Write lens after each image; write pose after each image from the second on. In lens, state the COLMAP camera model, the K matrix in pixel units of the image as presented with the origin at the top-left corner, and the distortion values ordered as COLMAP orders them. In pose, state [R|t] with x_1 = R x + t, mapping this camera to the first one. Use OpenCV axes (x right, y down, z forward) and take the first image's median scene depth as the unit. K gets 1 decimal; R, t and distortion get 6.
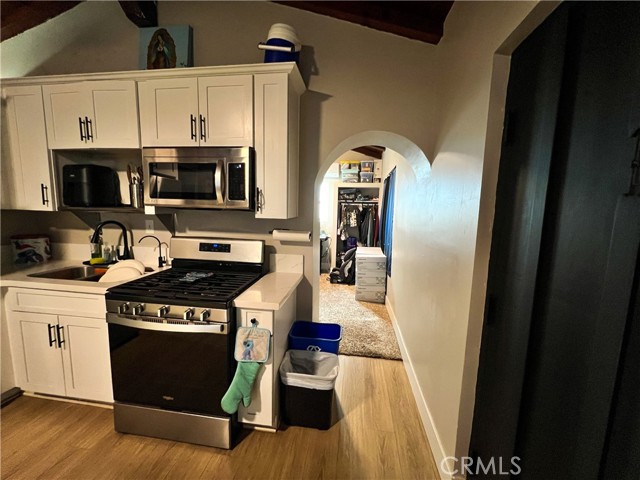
lens RADIAL K [[256.2, 0, 318.7], [0, 256.2, 239.4], [0, 0, 1]] dist [-0.002056, 0.000342]
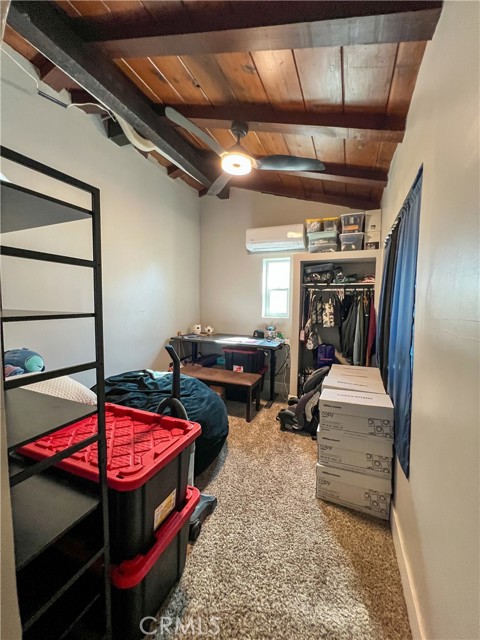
lens RADIAL K [[256.2, 0, 242.0], [0, 256.2, 322.1], [0, 0, 1]] dist [-0.002056, 0.000342]
pose [[0.966120, 0.005931, -0.258027, 0.097244], [-0.019087, 0.998640, -0.048511, -0.029555], [0.257388, 0.051793, 0.964919, 0.386028]]
